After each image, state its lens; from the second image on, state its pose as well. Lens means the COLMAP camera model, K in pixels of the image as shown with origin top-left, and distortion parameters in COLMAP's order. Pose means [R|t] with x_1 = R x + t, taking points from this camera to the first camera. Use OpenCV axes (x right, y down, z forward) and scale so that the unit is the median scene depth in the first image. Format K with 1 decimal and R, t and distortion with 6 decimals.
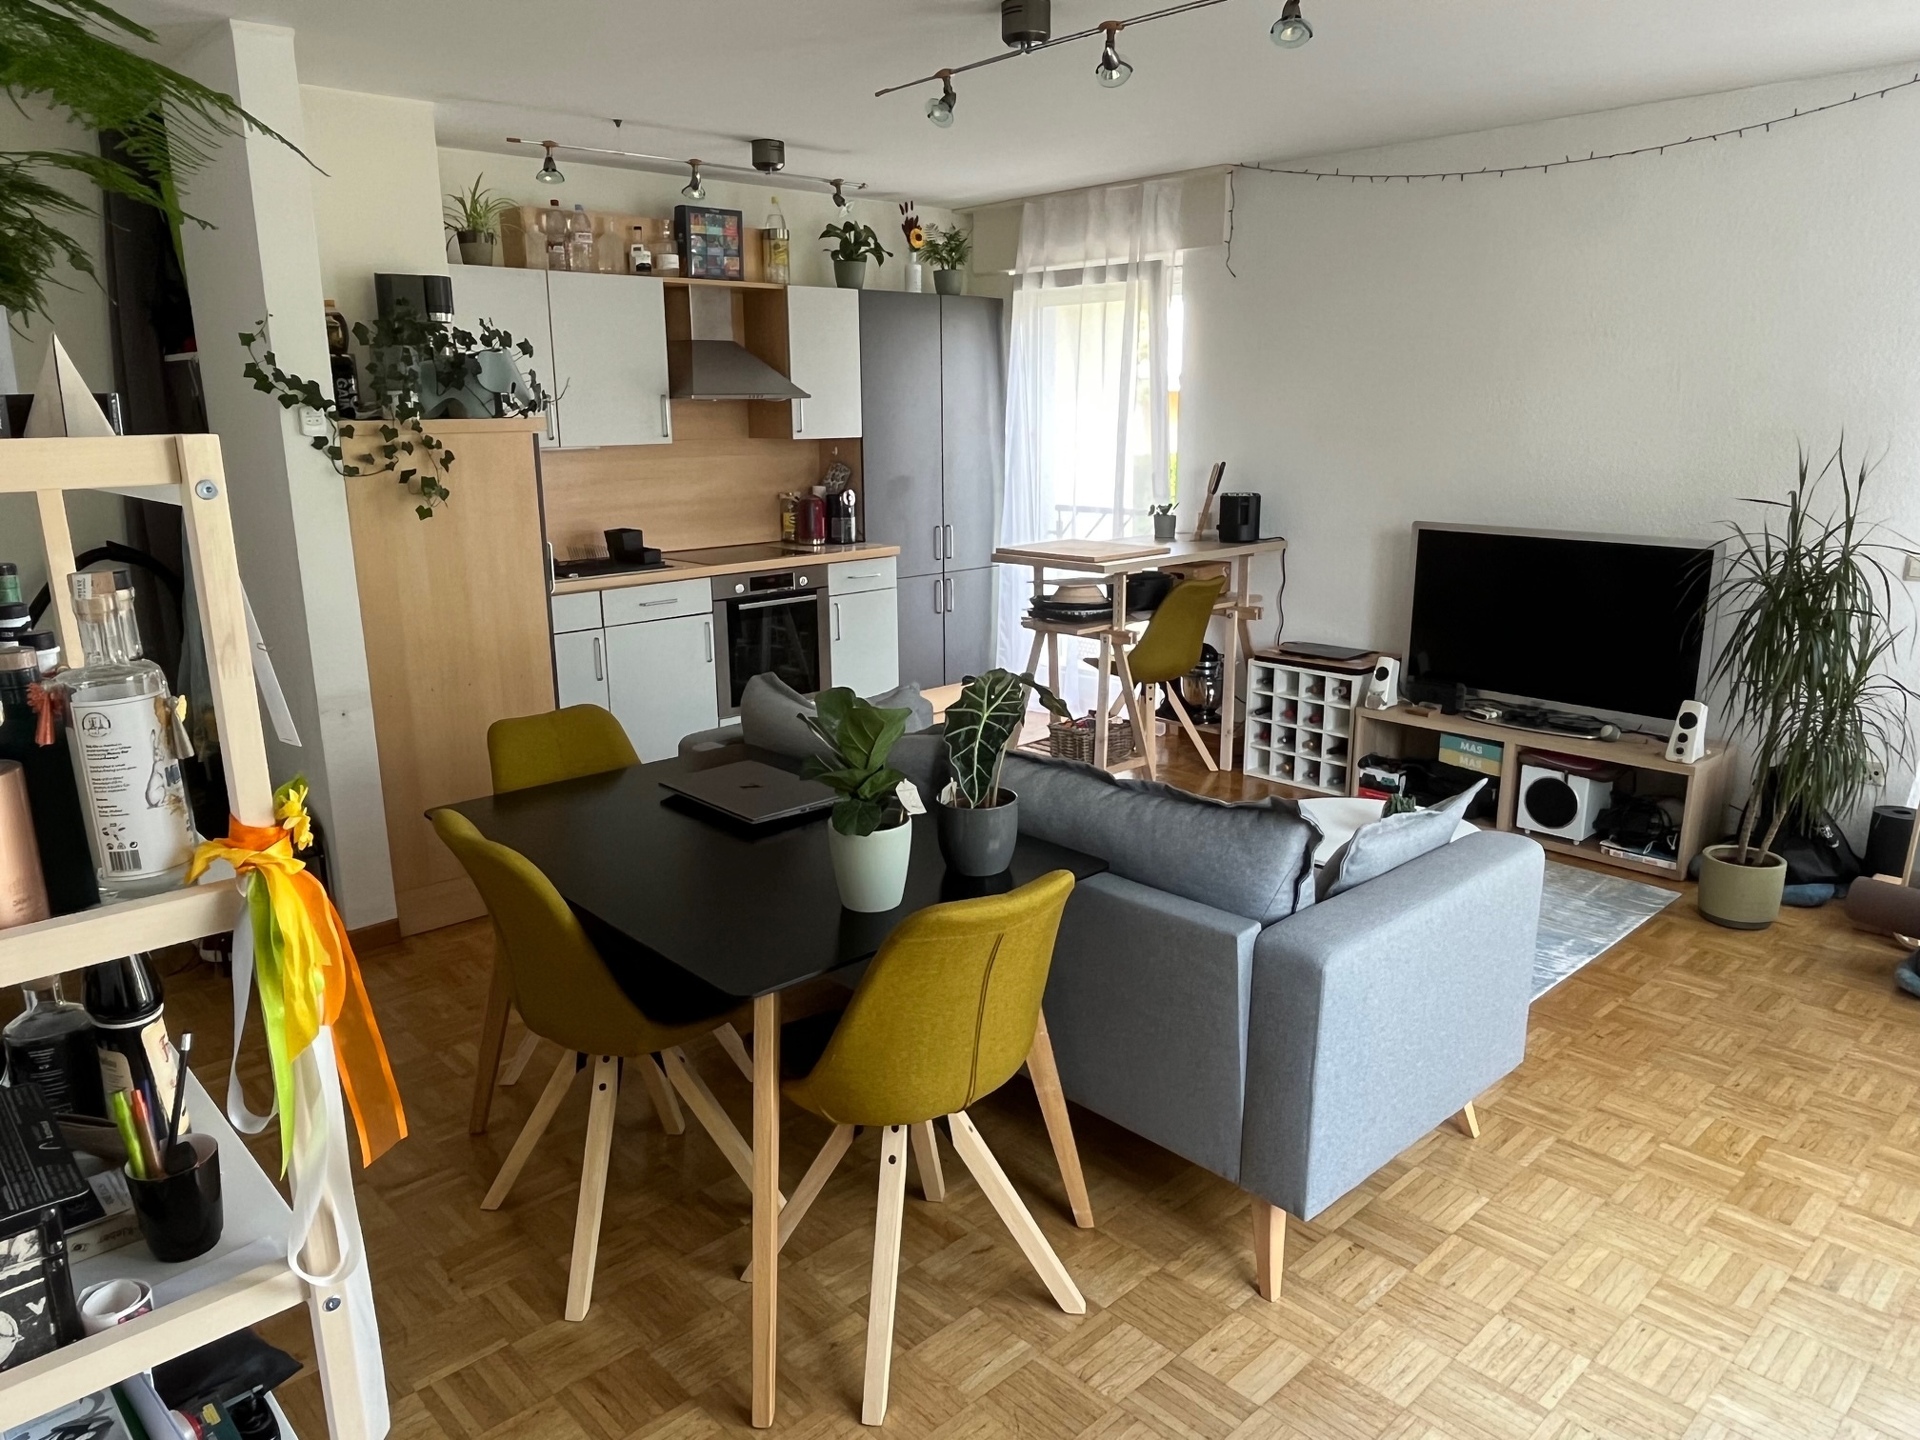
lens RADIAL K [[1285.6, 0, 956.8], [0, 1285.6, 726.5], [0, 0, 1]] dist [-0.034701, 0.000696]
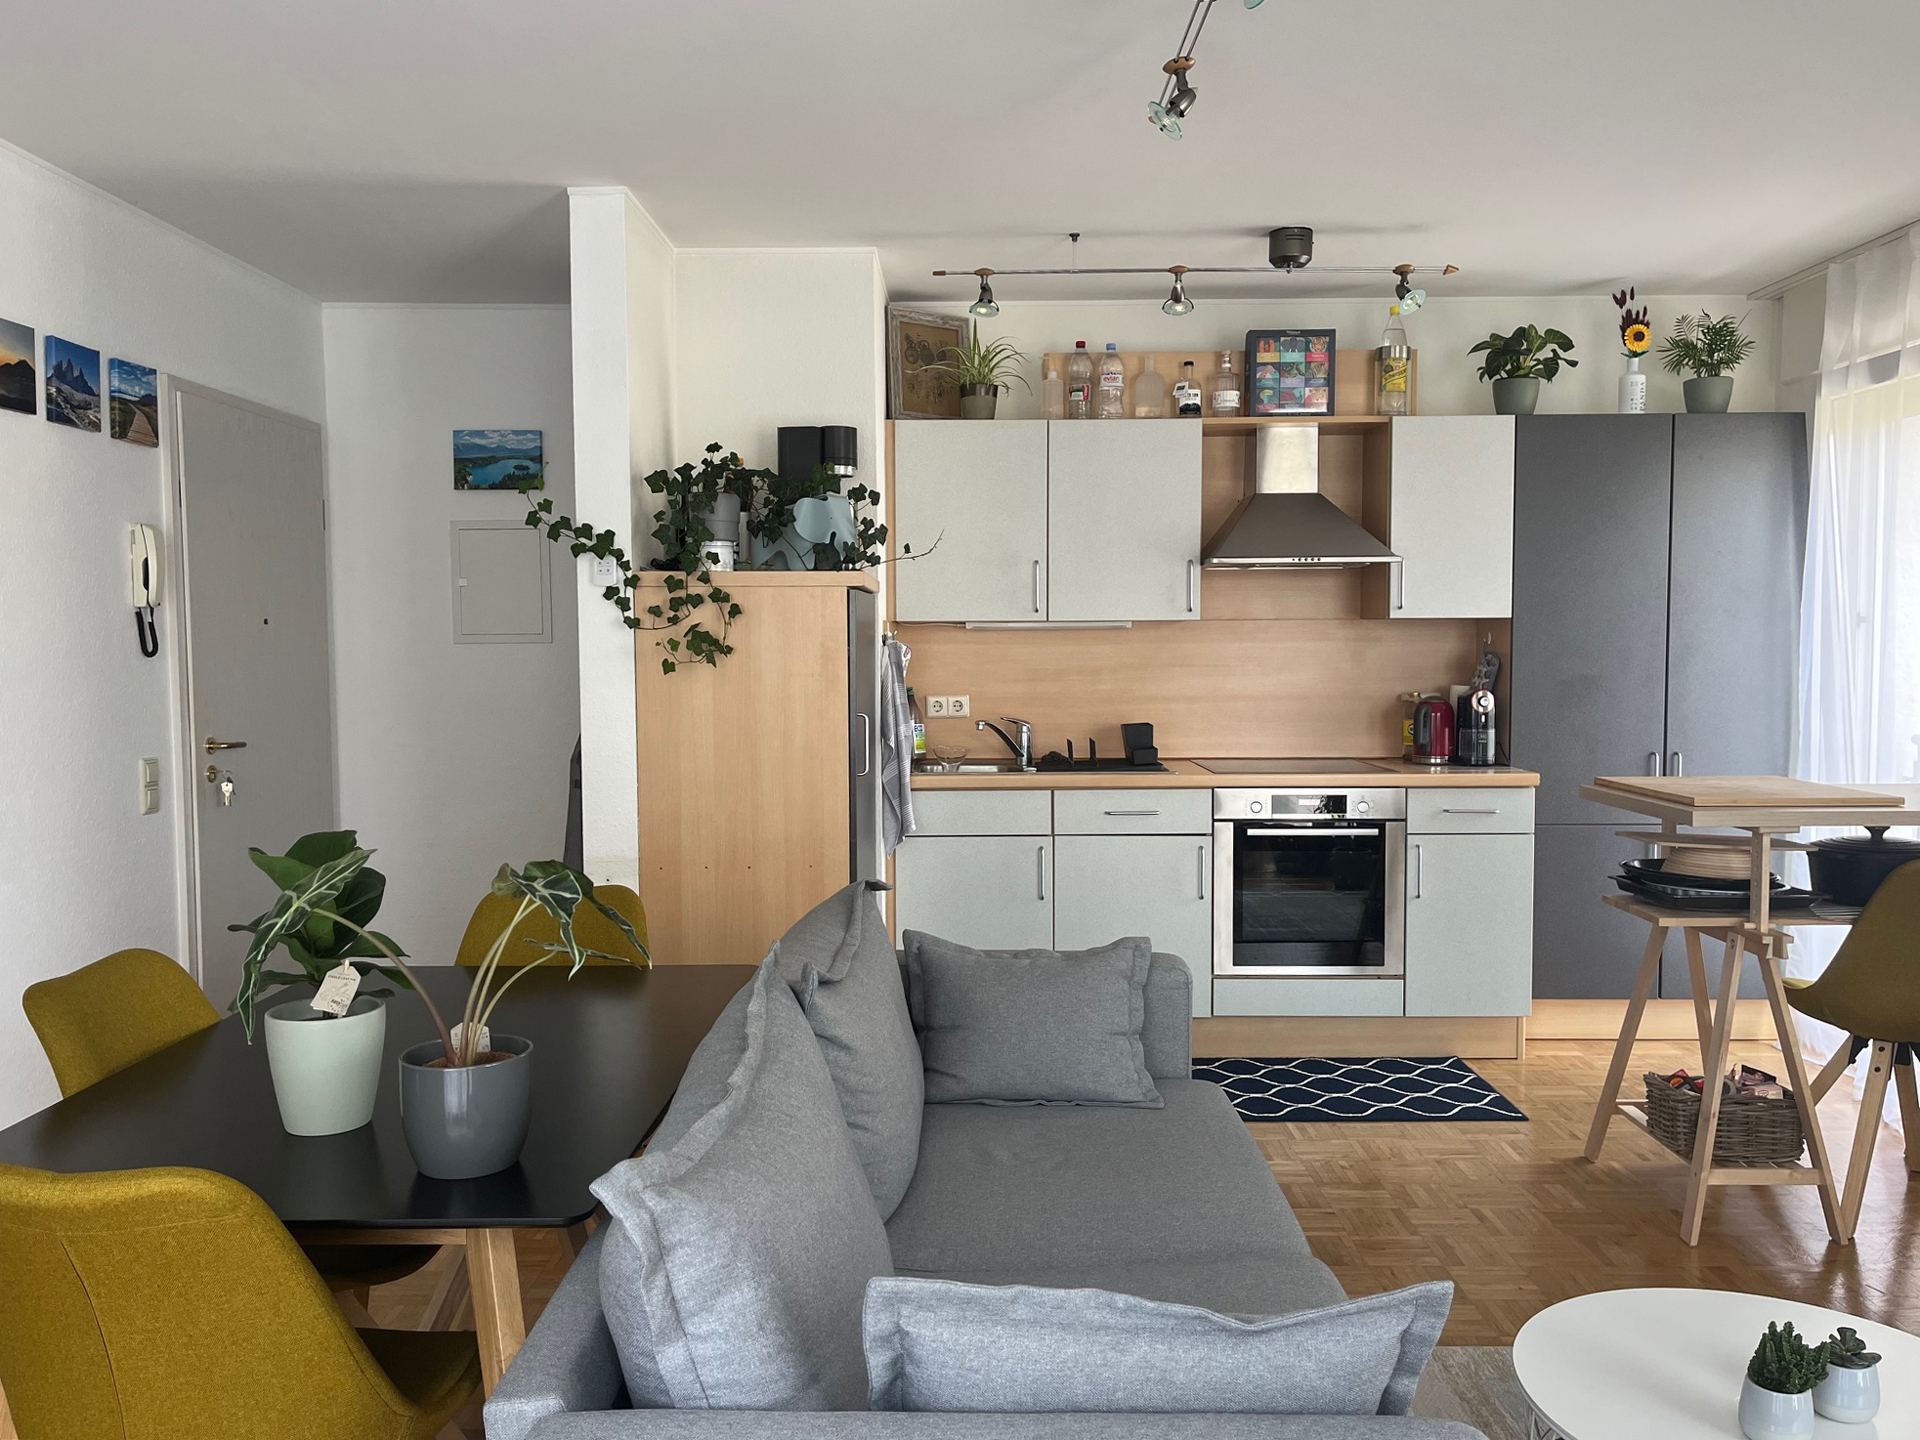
lens RADIAL K [[1473.5, 0, 960.3], [0, 1473.5, 716.9], [0, 0, 1]] dist [0.010390, 0.005192]
pose [[0.727061, 0.040208, -0.685395, 0.303889], [-0.167312, 0.978564, -0.120076, -0.027965], [0.665875, 0.201977, 0.718203, 0.262324]]
